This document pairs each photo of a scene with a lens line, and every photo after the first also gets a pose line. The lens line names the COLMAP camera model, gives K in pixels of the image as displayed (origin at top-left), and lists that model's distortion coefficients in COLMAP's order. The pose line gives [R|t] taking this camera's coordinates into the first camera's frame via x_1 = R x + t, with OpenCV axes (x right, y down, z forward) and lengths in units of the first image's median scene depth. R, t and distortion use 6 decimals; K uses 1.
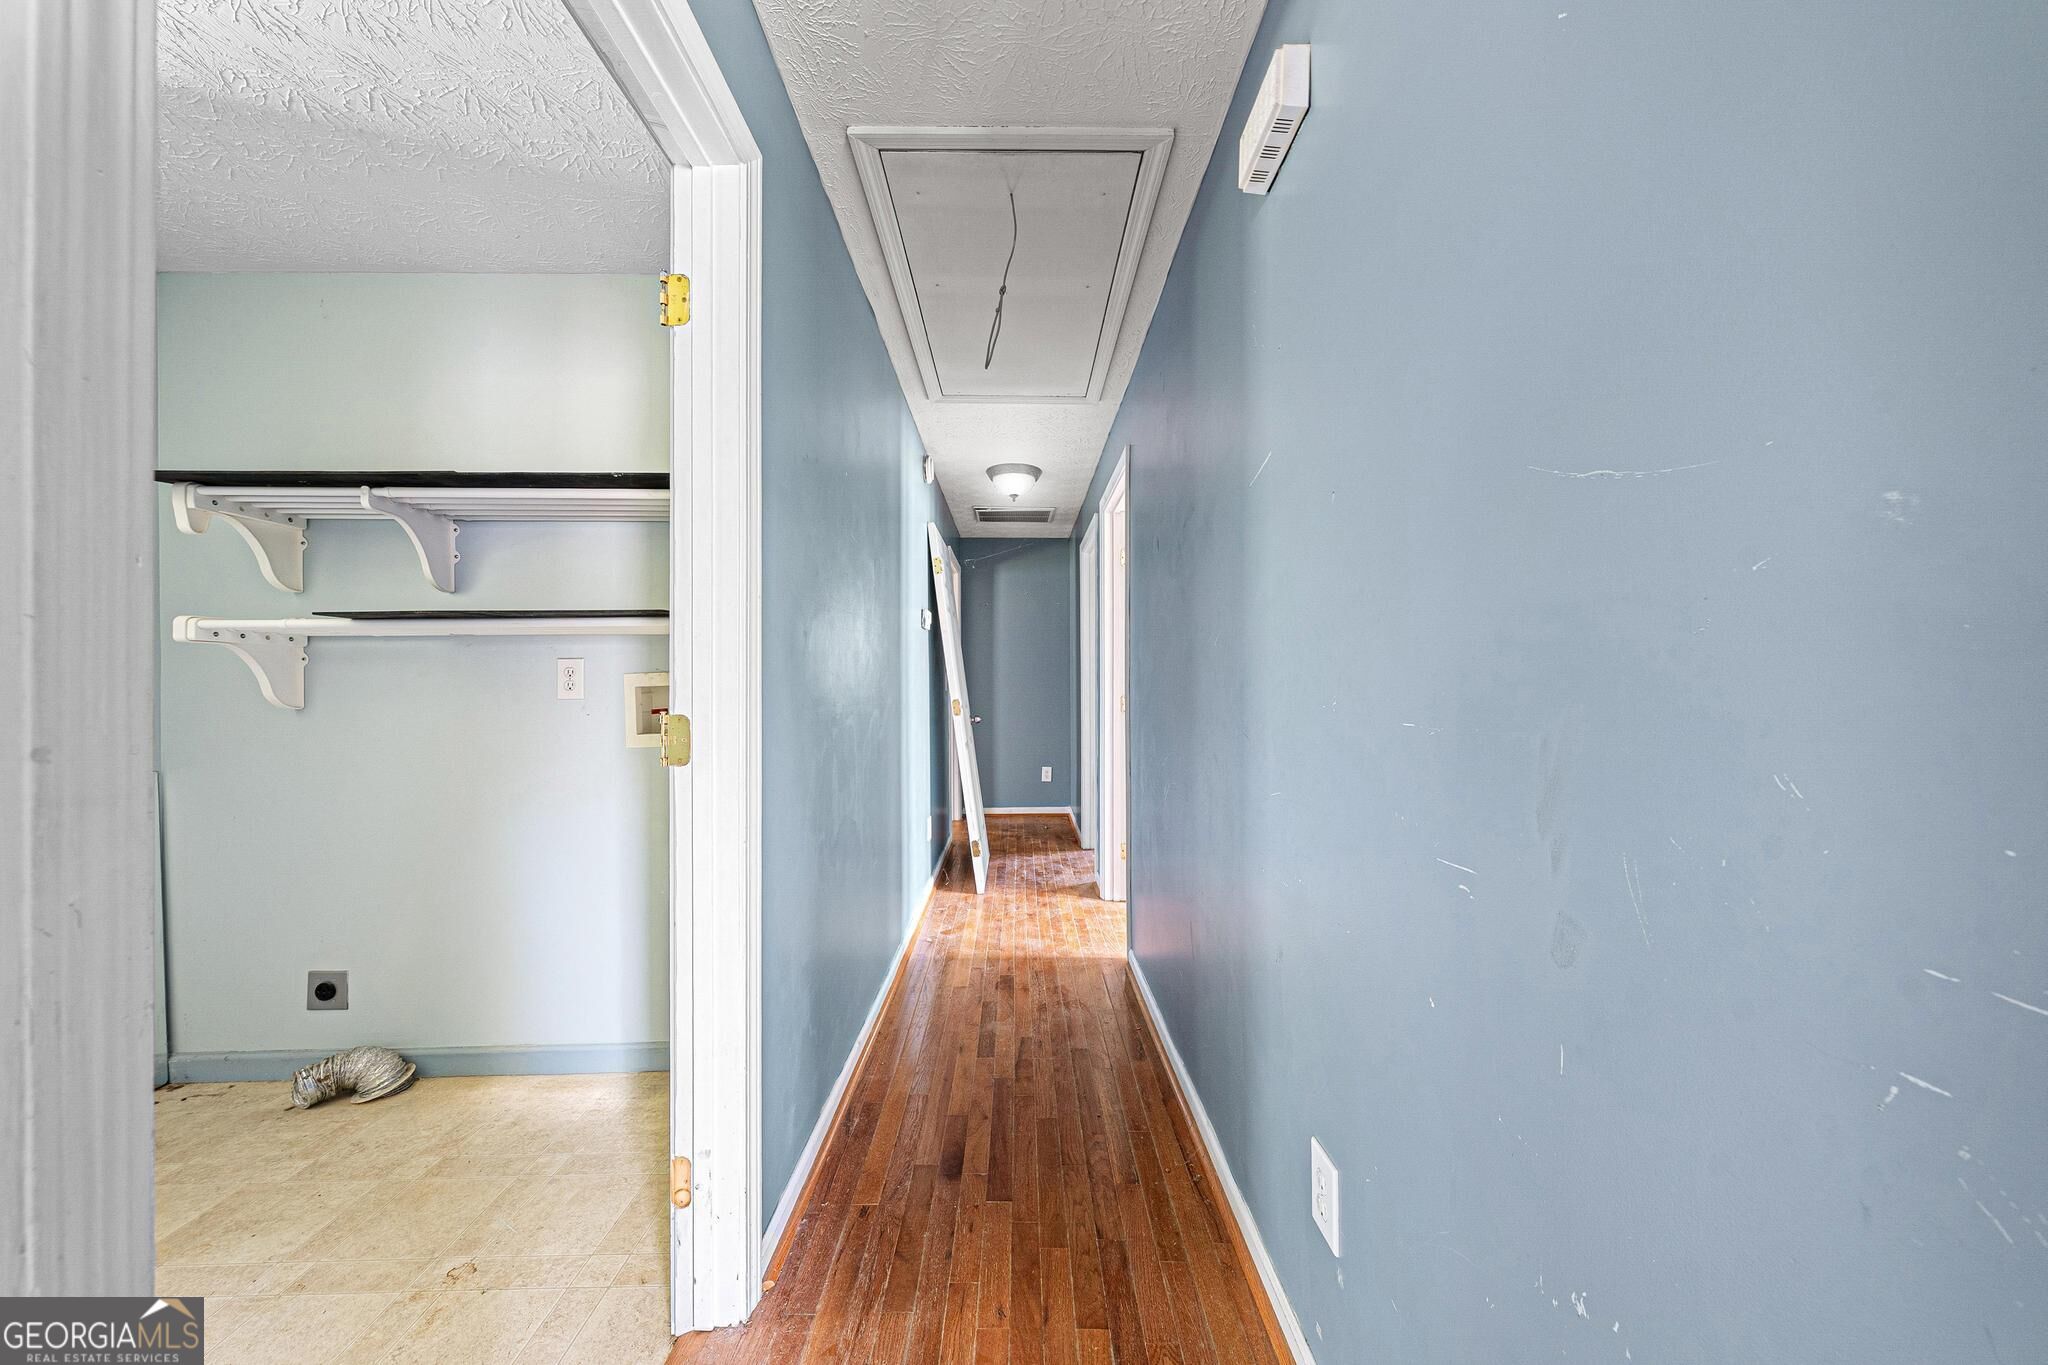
lens RADIAL K [[690.0, 0, 1032.7], [0, 690.0, 688.9], [0, 0, 1]] dist [-0.002778, 0.000048]
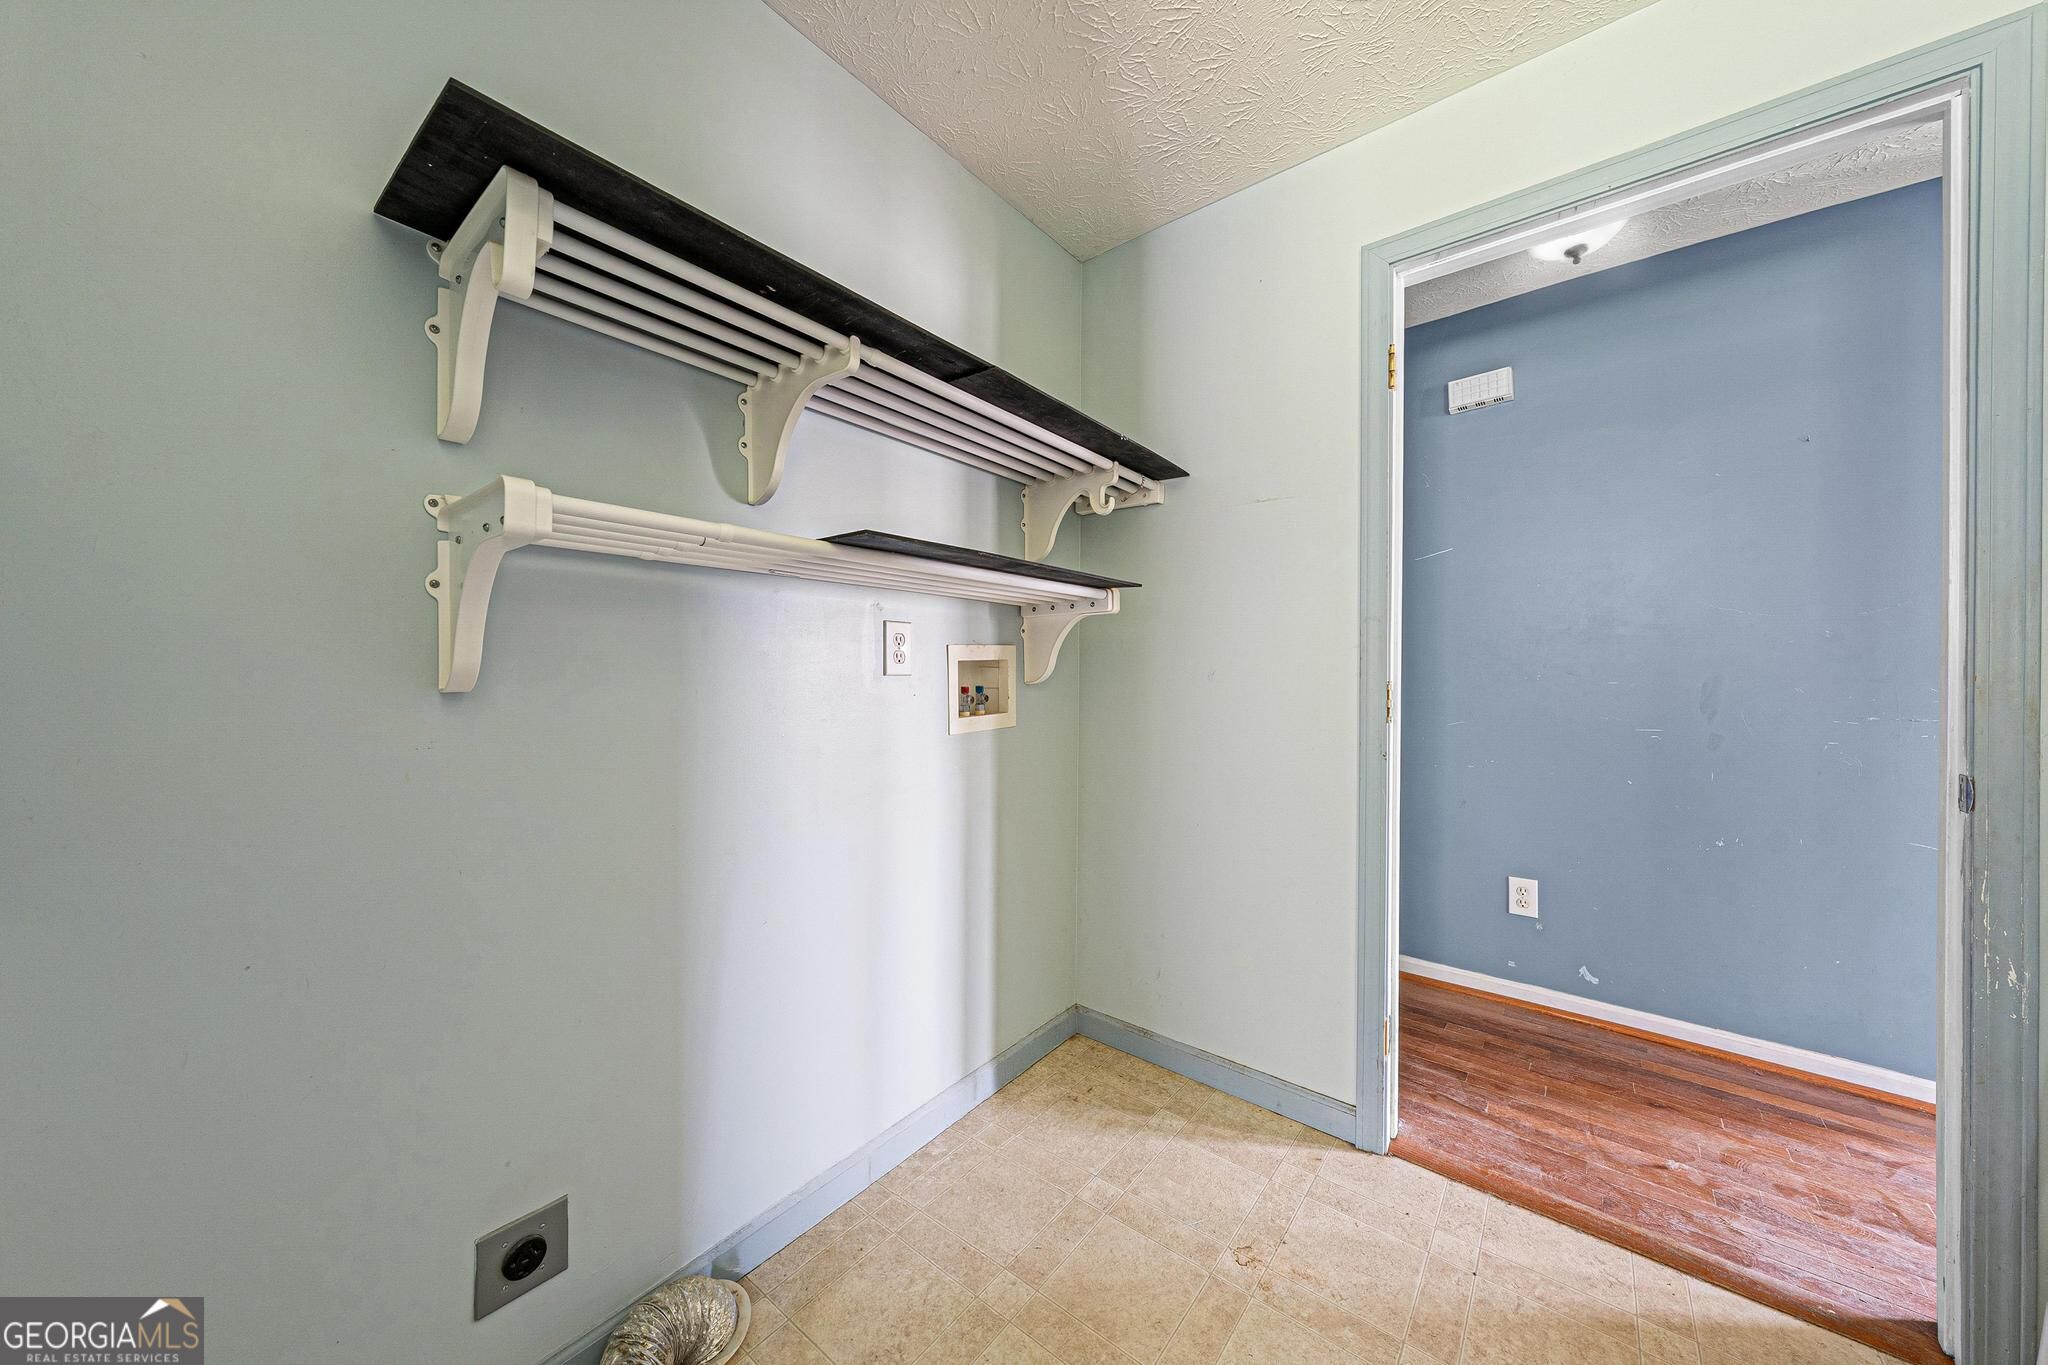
lens RADIAL K [[690.0, 0, 1021.7], [0, 690.0, 677.0], [0, 0, 1]] dist [-0.002778, 0.000048]
pose [[0.645556, 0.002757, 0.763708, -1.175039], [-0.002658, 0.999996, -0.001362, 0.018484], [-0.763709, -0.001151, 0.645560, 0.403405]]
